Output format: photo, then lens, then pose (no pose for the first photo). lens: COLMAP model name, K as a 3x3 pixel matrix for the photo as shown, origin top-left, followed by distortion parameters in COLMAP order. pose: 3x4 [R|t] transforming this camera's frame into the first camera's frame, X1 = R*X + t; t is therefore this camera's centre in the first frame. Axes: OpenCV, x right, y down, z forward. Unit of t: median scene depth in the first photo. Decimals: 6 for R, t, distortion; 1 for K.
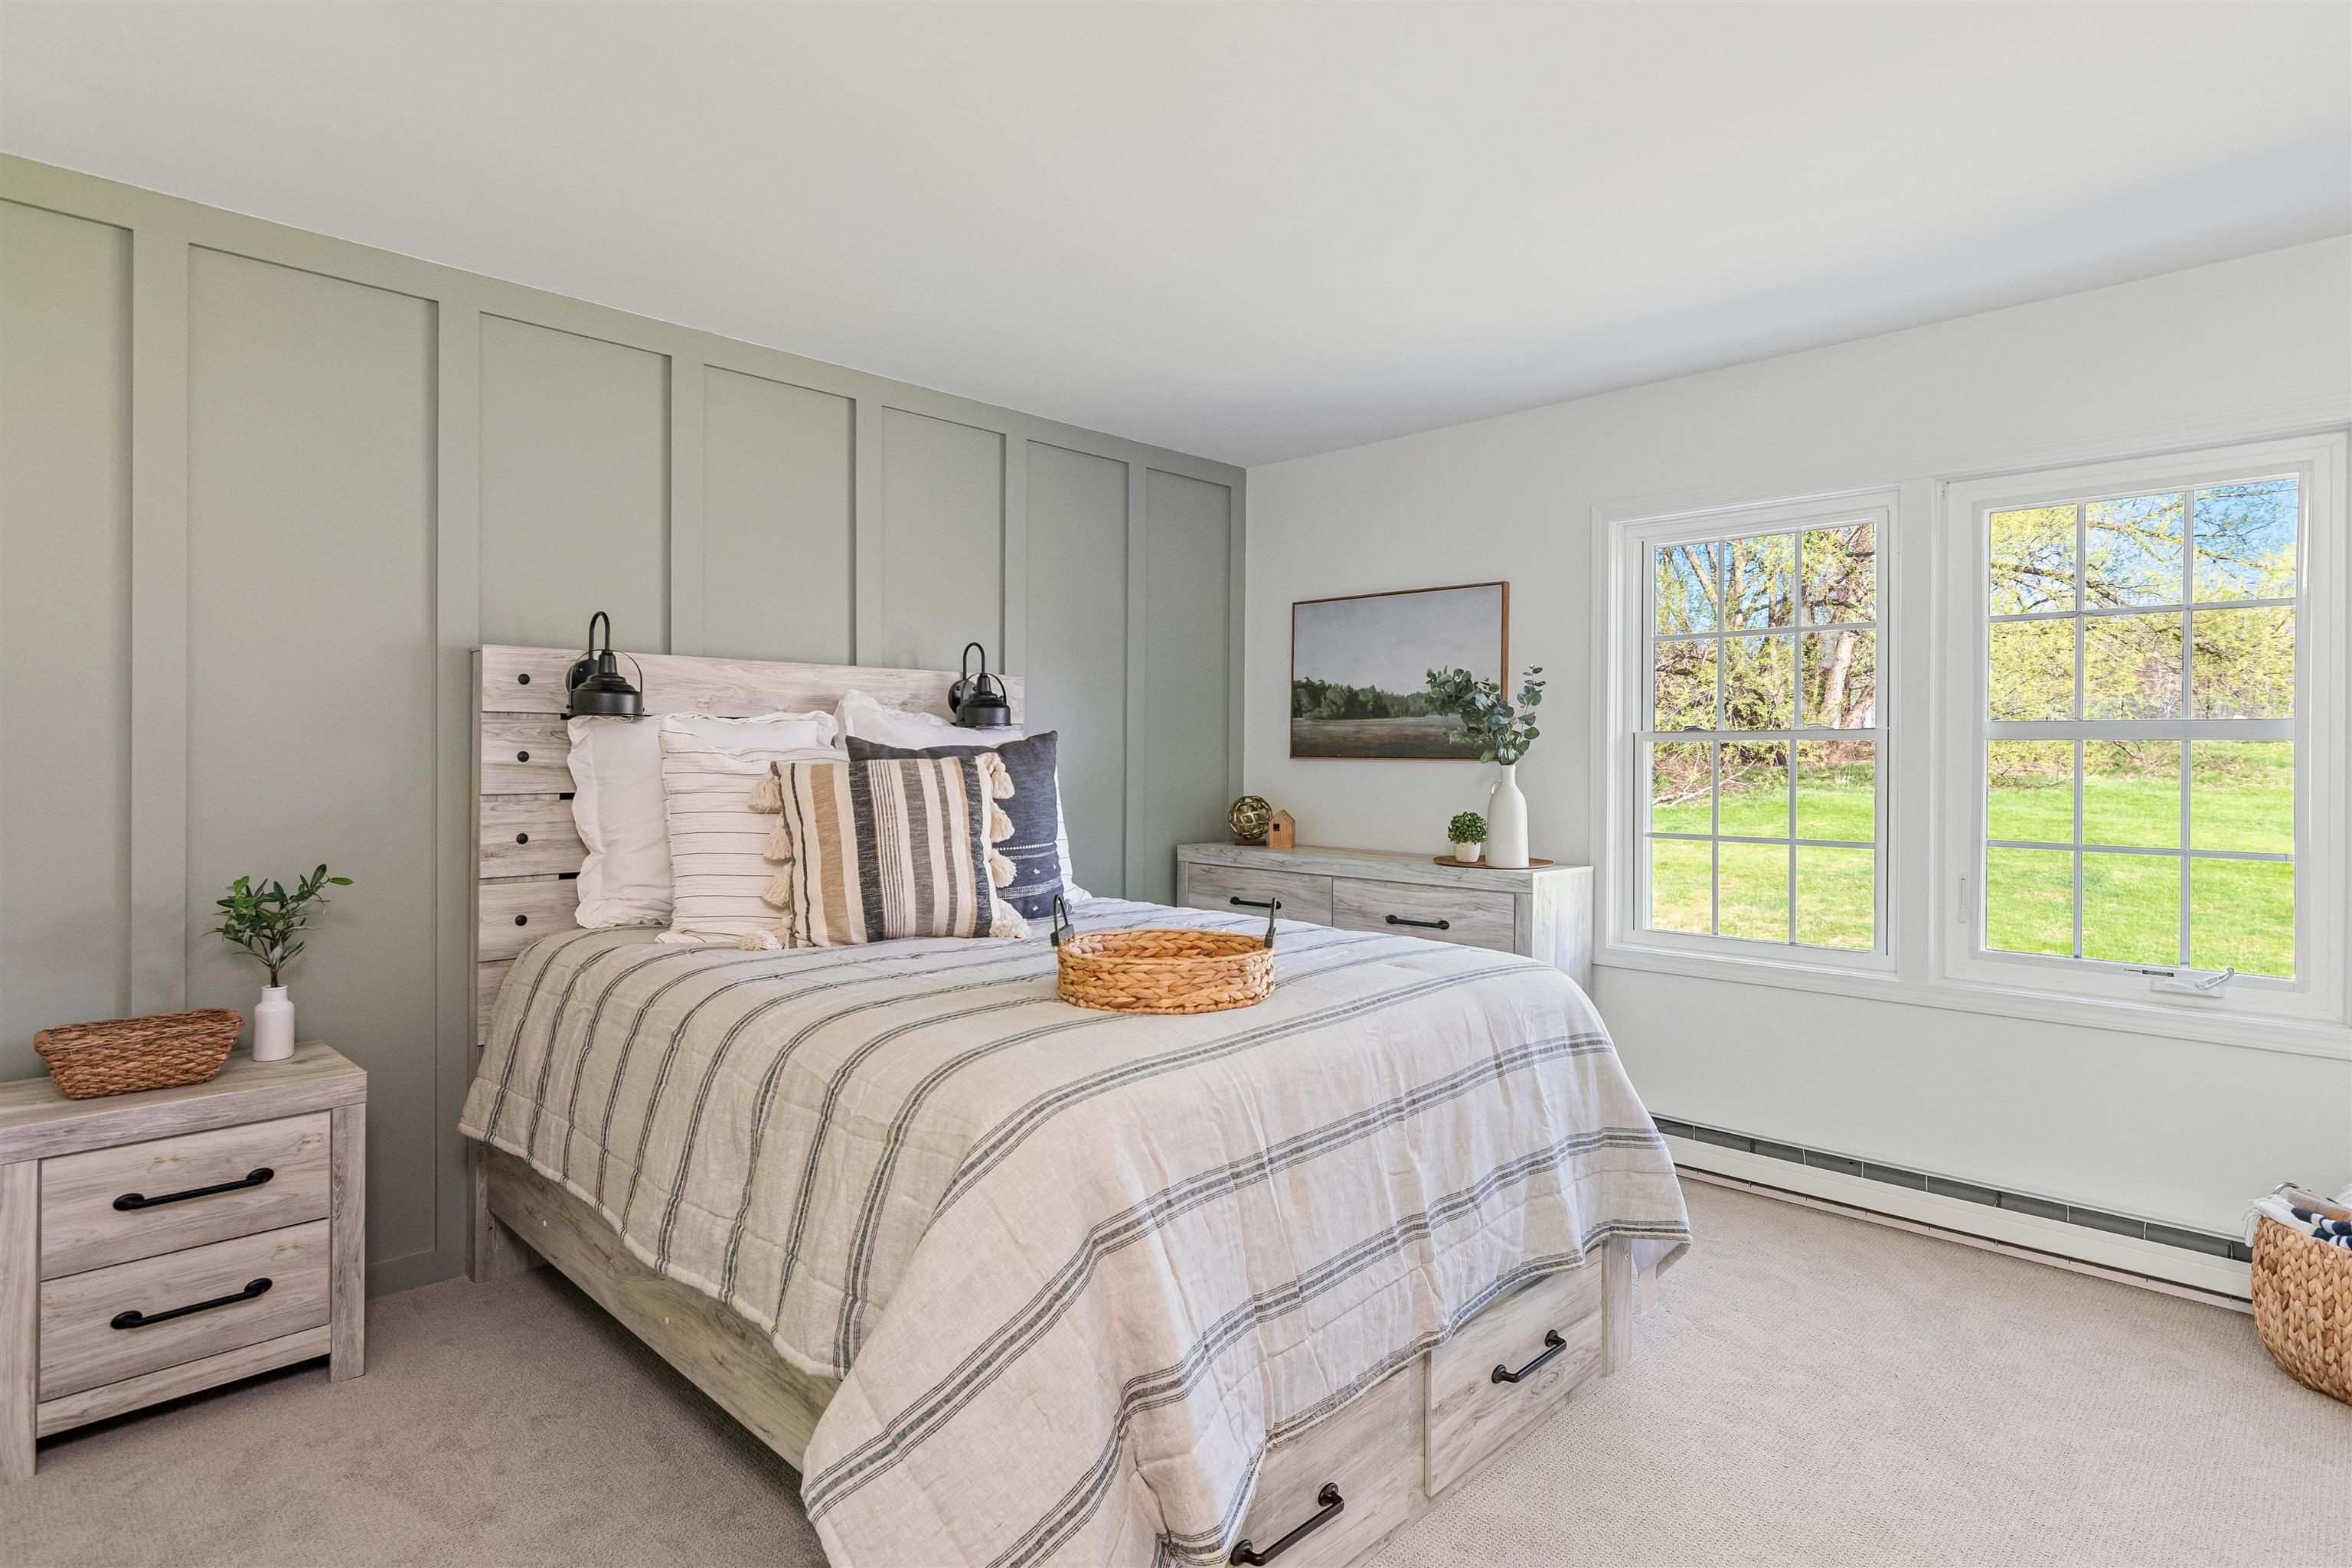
lens RADIAL K [[1218.2, 0, 1178.1], [0, 1218.2, 739.0], [0, 0, 1]] dist [-0.000908, -0.001180]
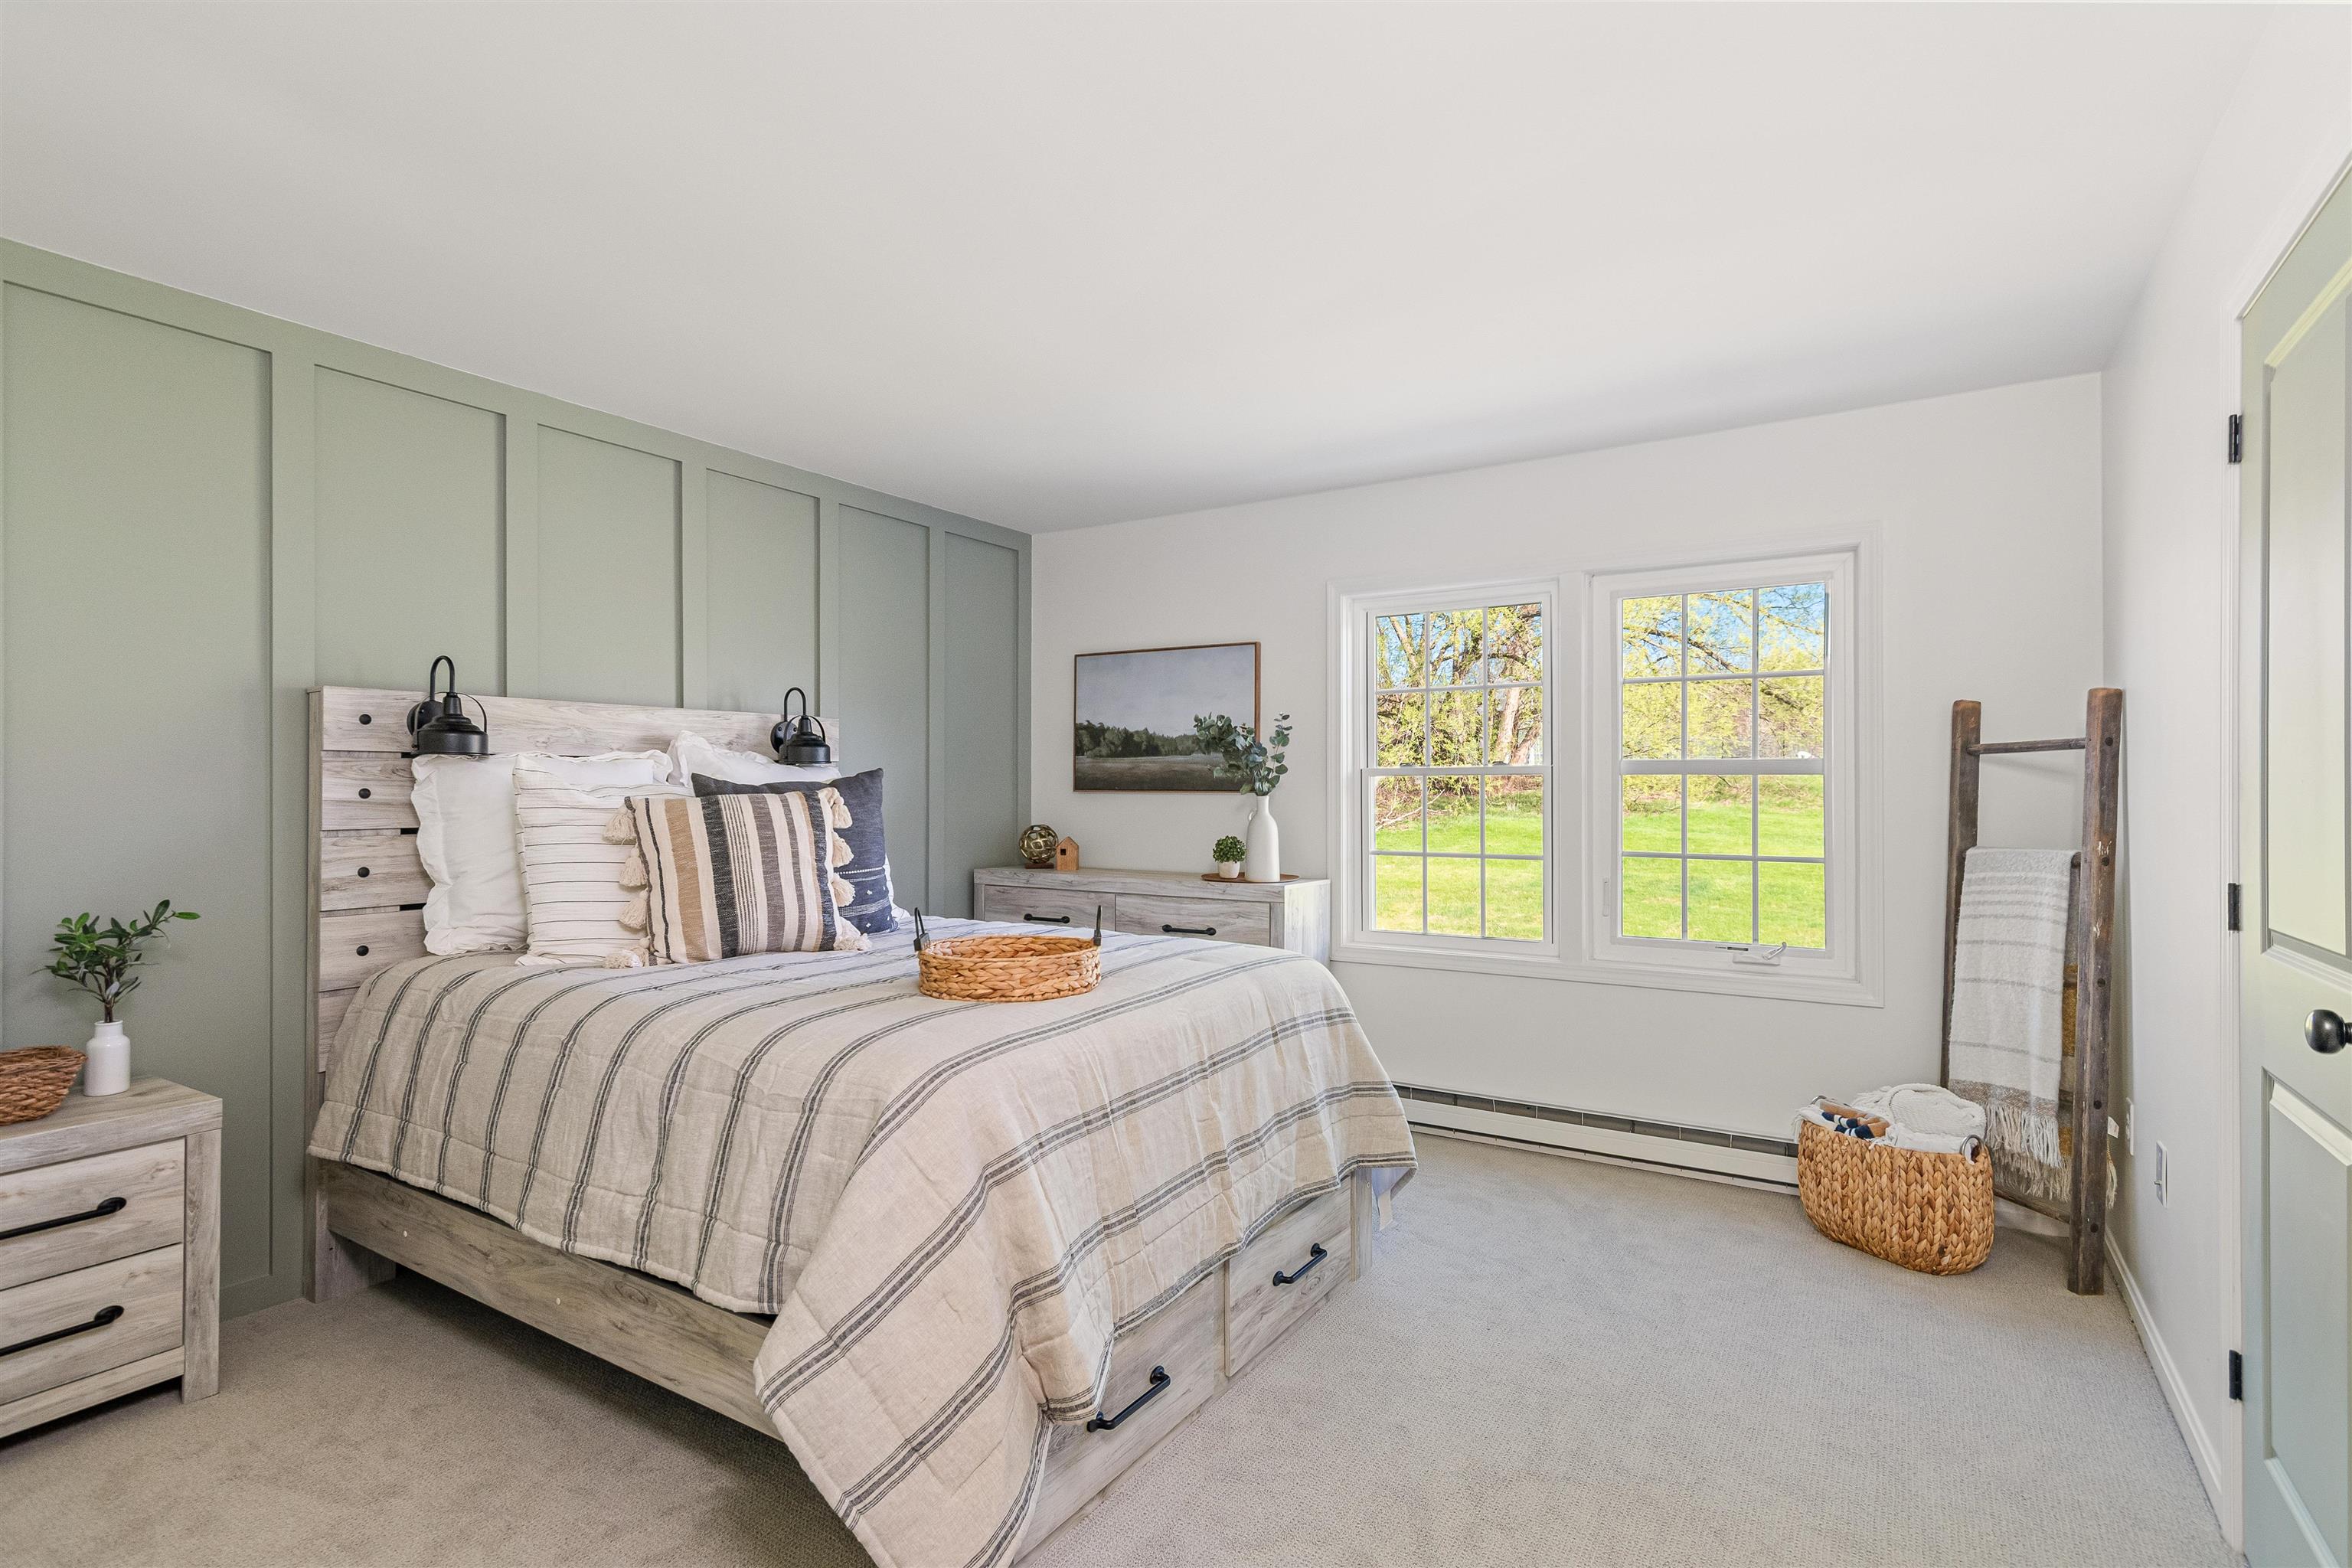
lens RADIAL K [[1140.7, 0, 1166.7], [0, 1140.7, 753.5], [0, 0, 1]] dist [0.002283, 0.000811]
pose [[0.978888, 0.001646, 0.204393, -0.075984], [0.001827, 0.999857, -0.016798, -0.002670], [-0.204391, 0.016817, 0.978745, -0.118650]]
